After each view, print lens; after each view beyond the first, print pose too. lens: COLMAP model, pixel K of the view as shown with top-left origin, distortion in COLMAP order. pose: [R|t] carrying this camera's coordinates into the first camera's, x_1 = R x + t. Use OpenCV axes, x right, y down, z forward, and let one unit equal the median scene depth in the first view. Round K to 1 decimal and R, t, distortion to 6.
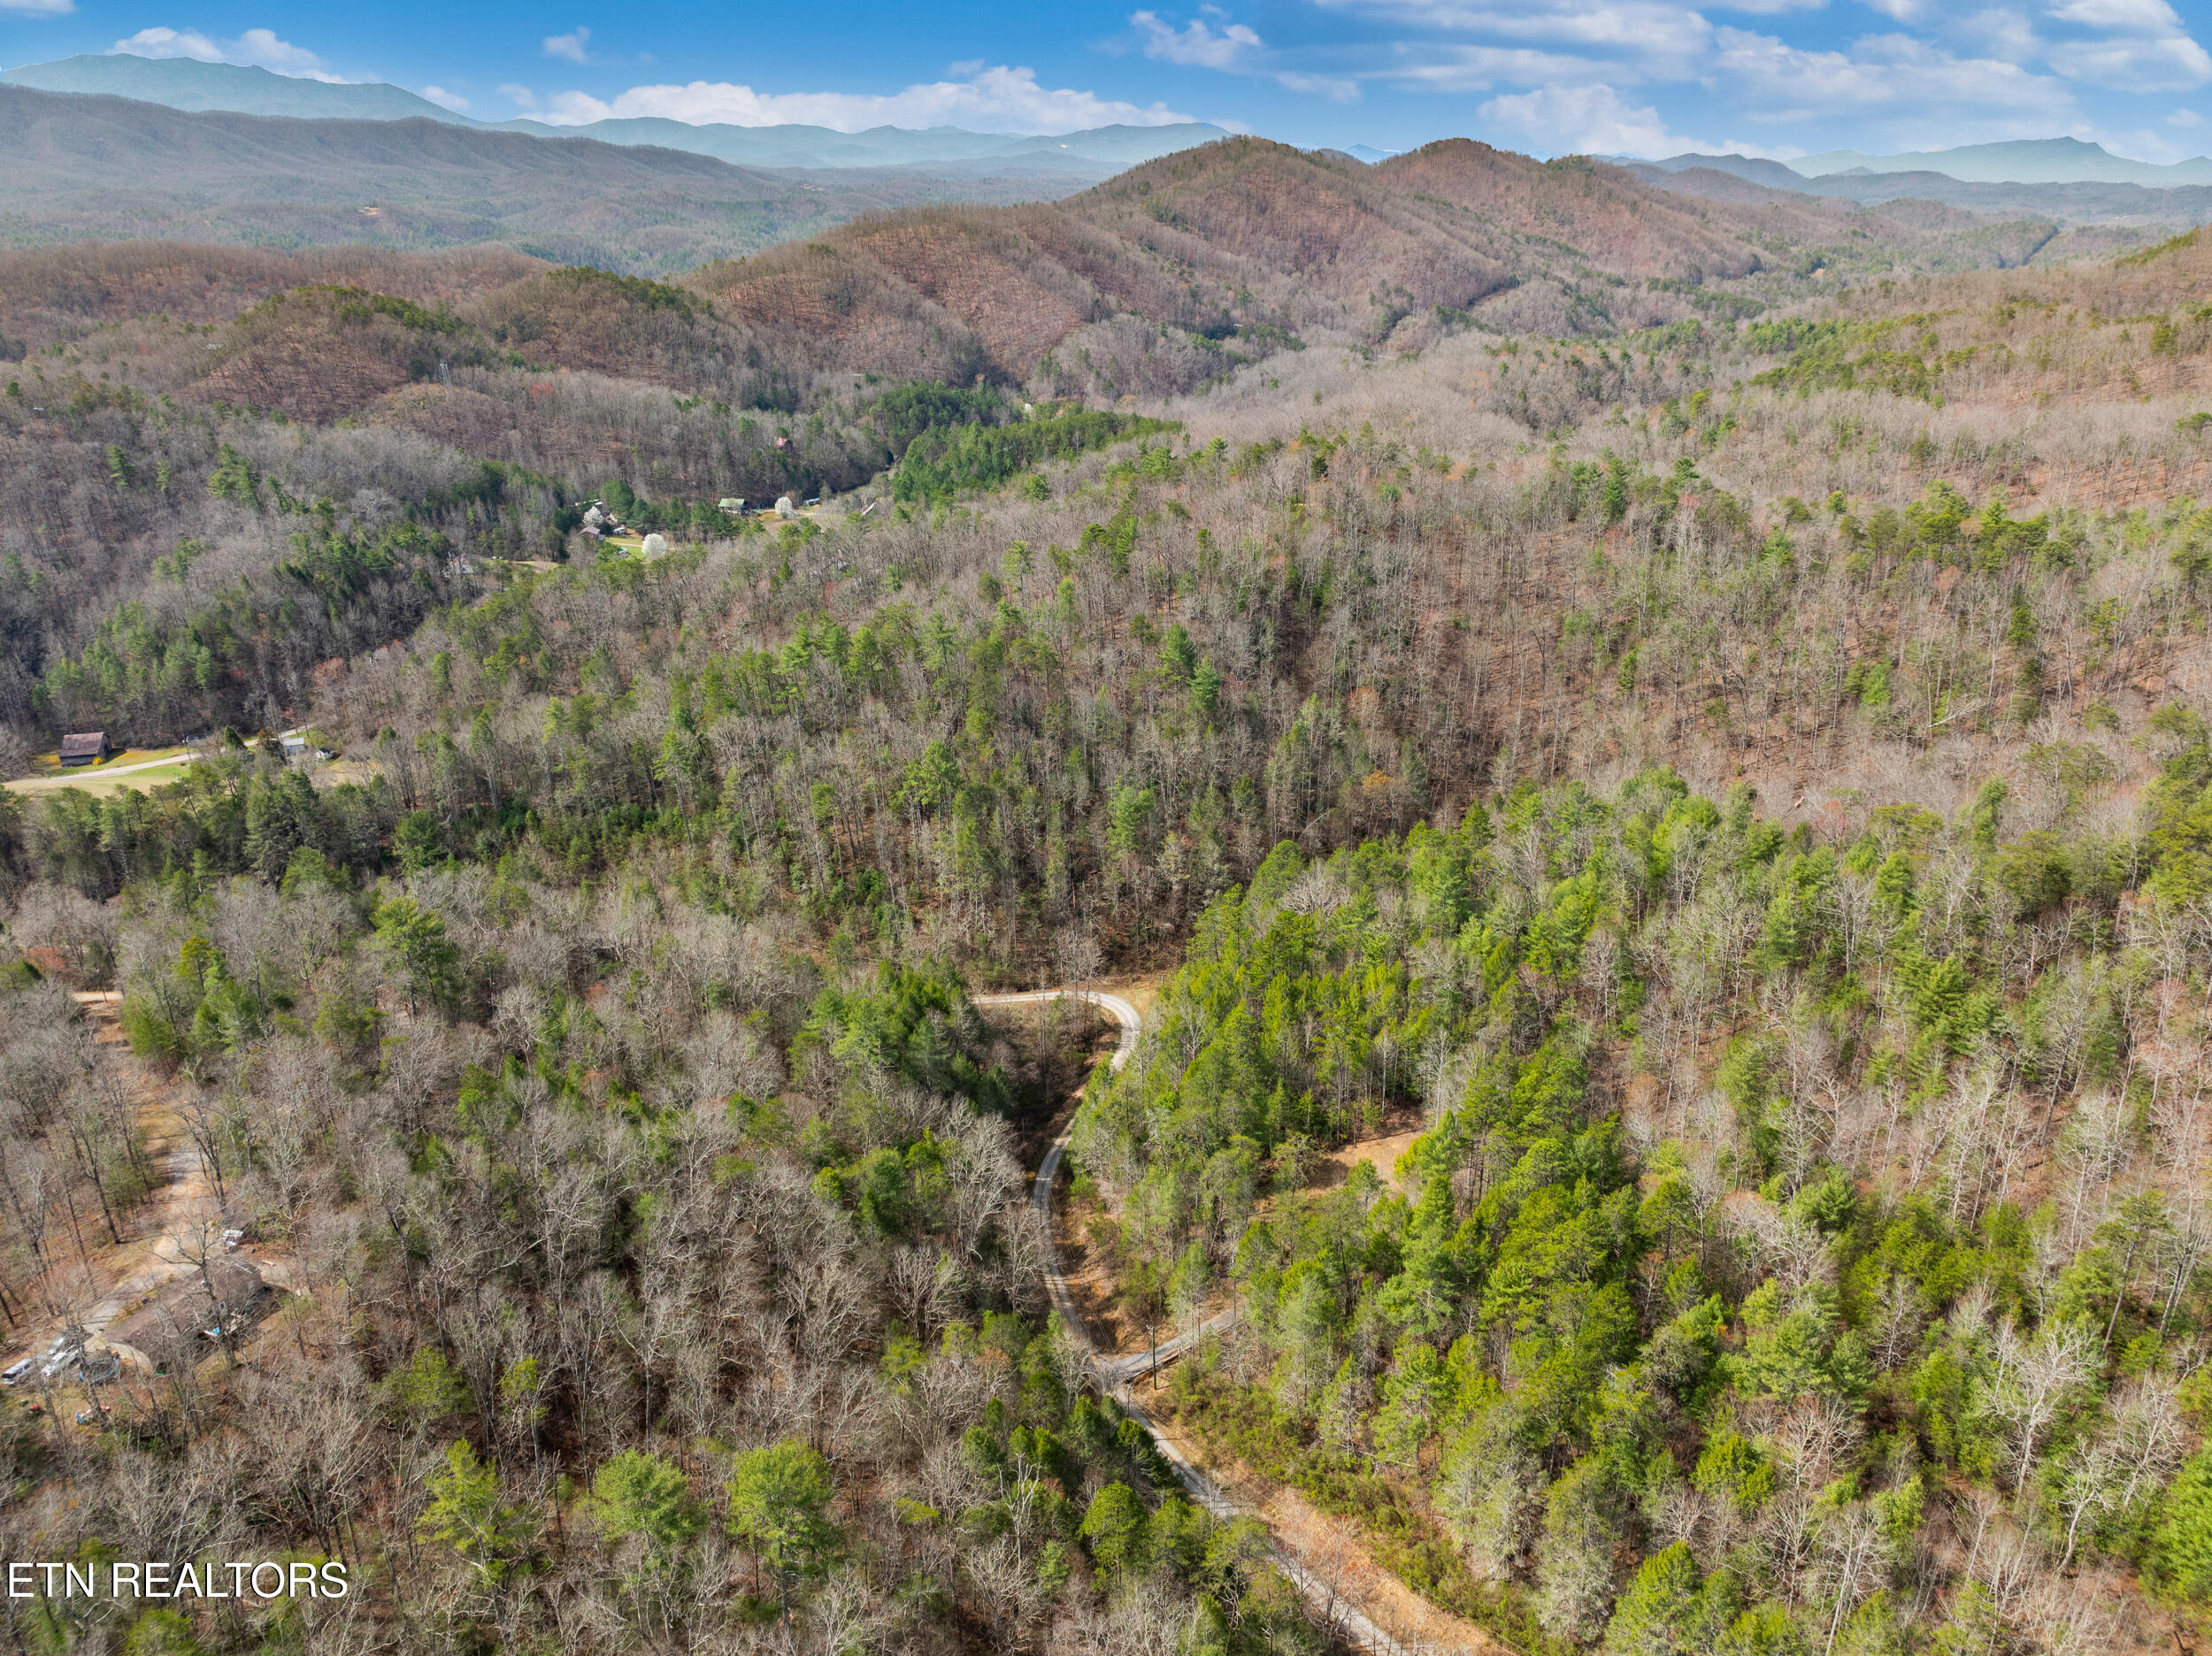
lens RADIAL K [[1542.5, 0, 1106.0], [0, 1542.5, 828.0], [0, 0, 1]] dist [-0.041471, 0.005269]
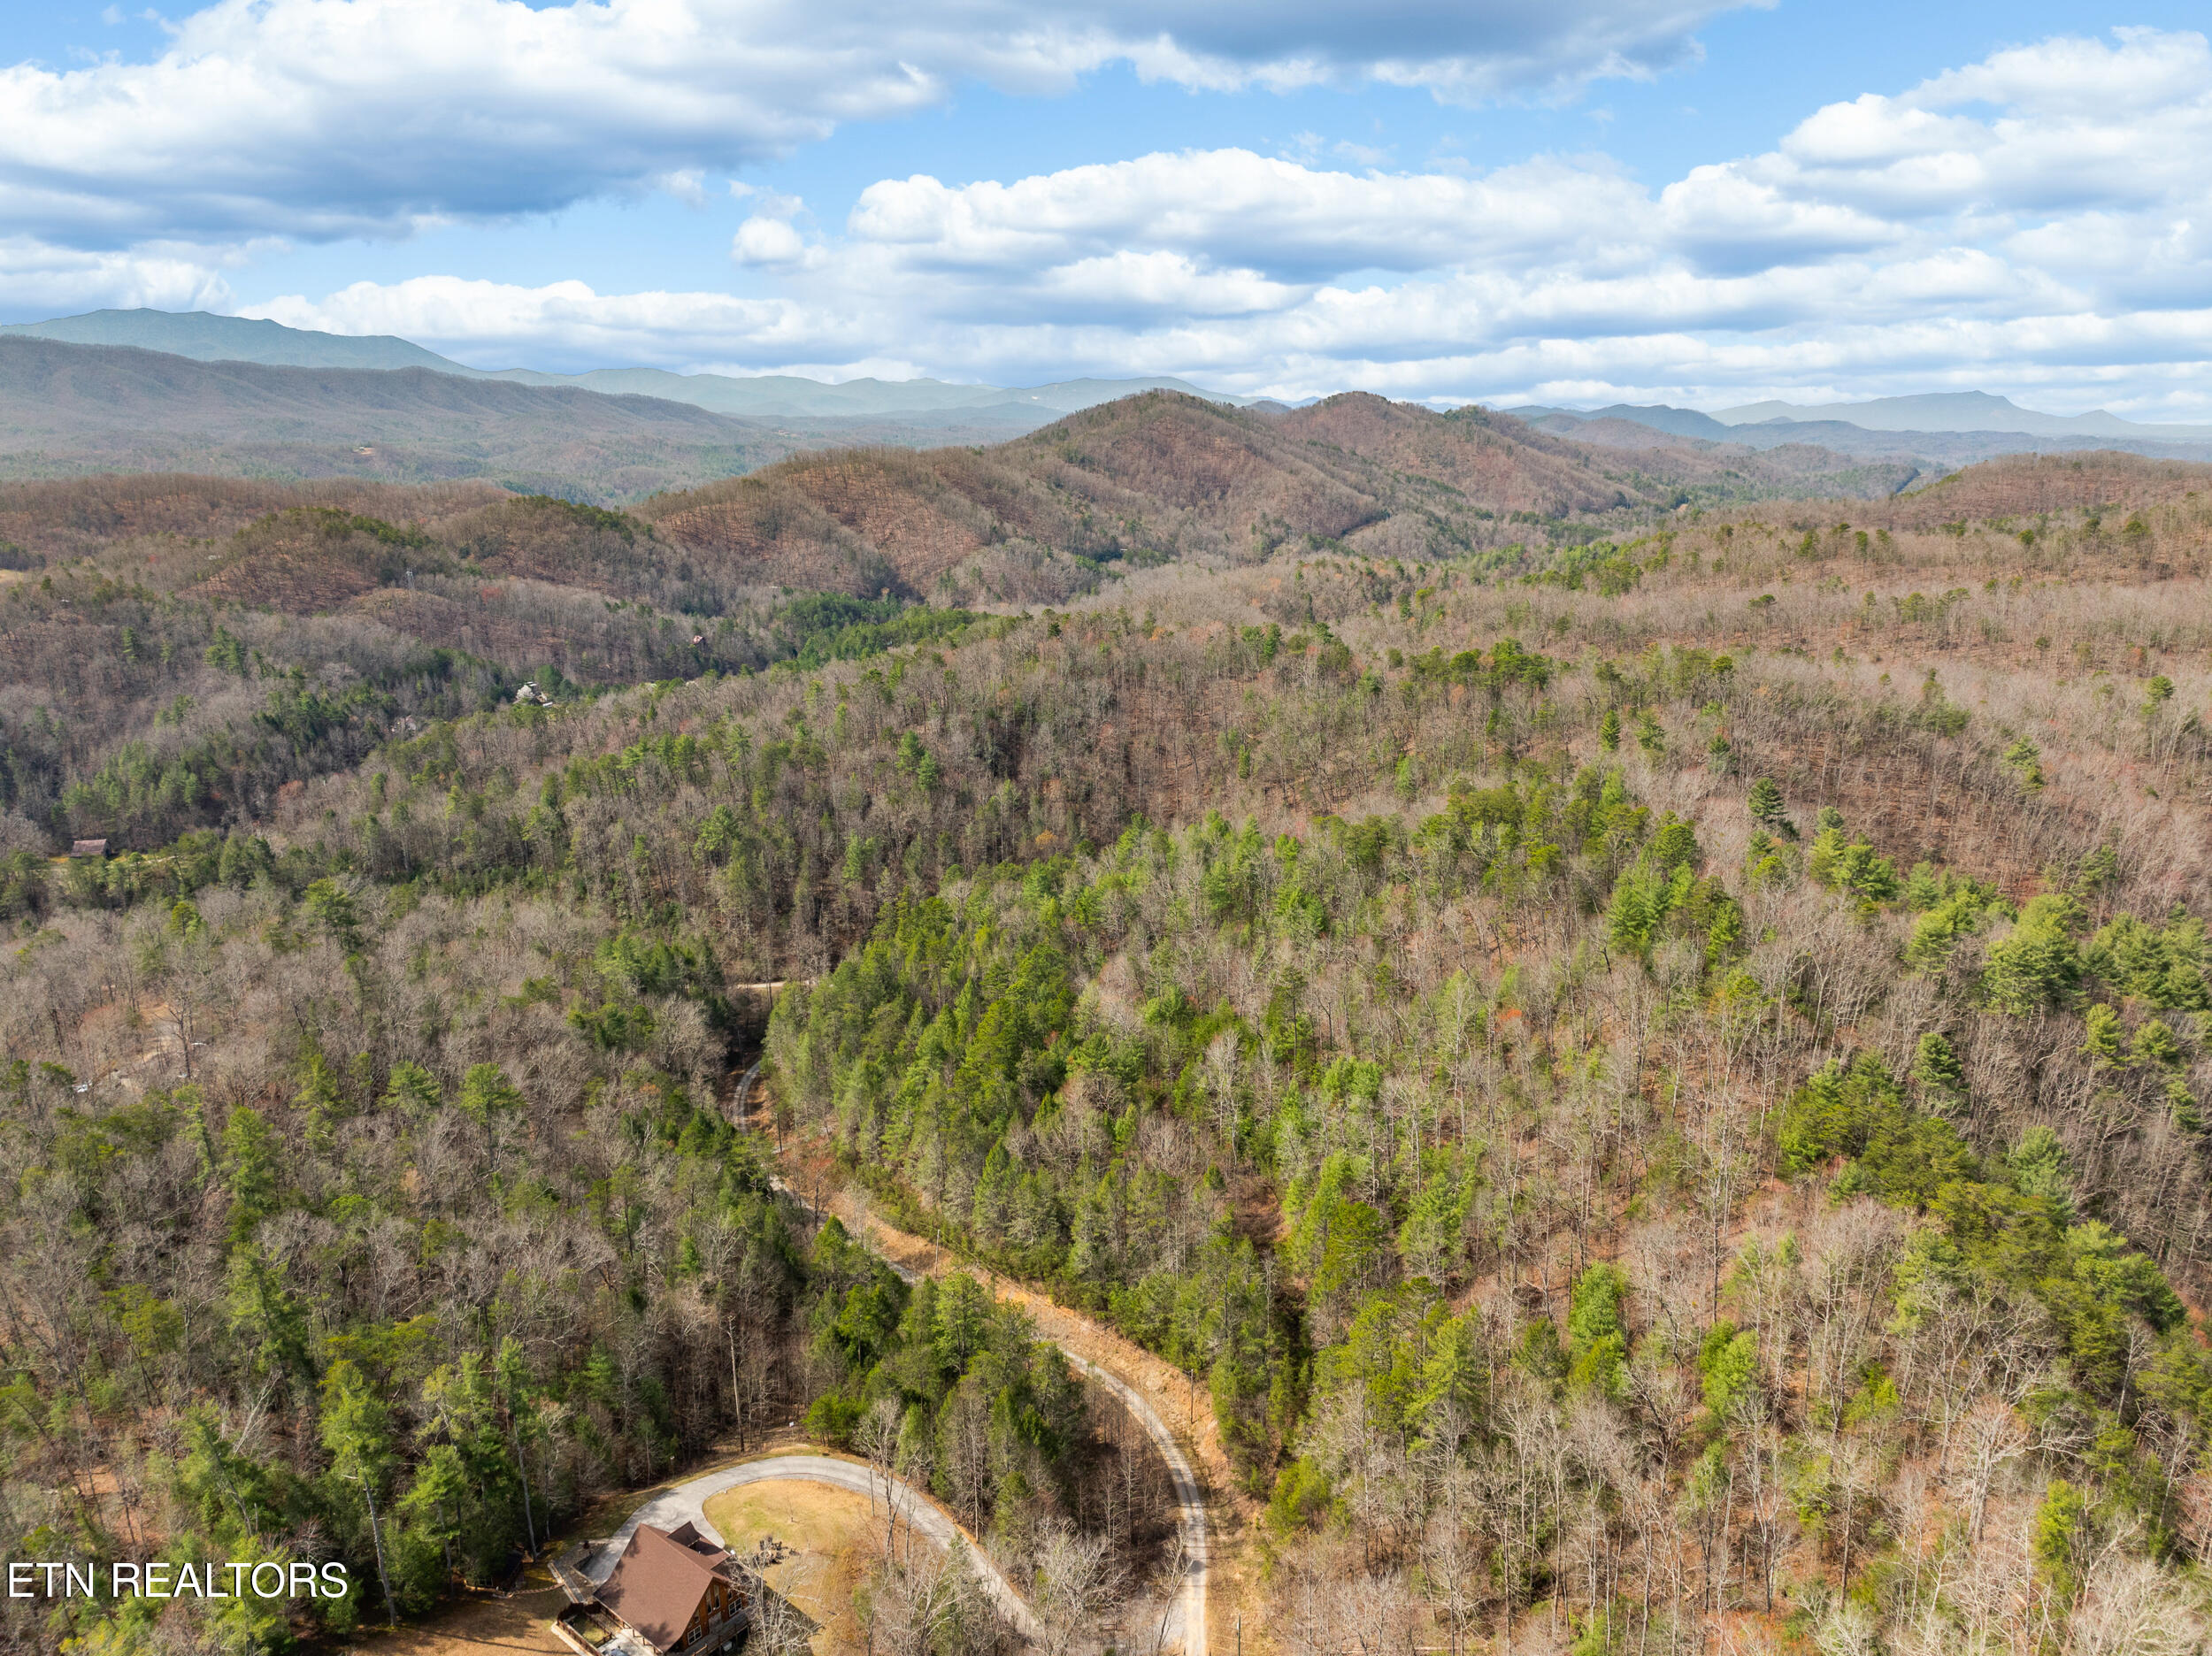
lens RADIAL K [[1539.5, 0, 1106.0], [0, 1539.5, 828.0], [0, 0, 1]] dist [-0.036456, -0.008215]
pose [[0.999834, -0.000272, 0.018201, 0.080504], [0.002920, 0.989334, -0.145633, 0.063517], [-0.017968, 0.145662, 0.989171, -0.143451]]
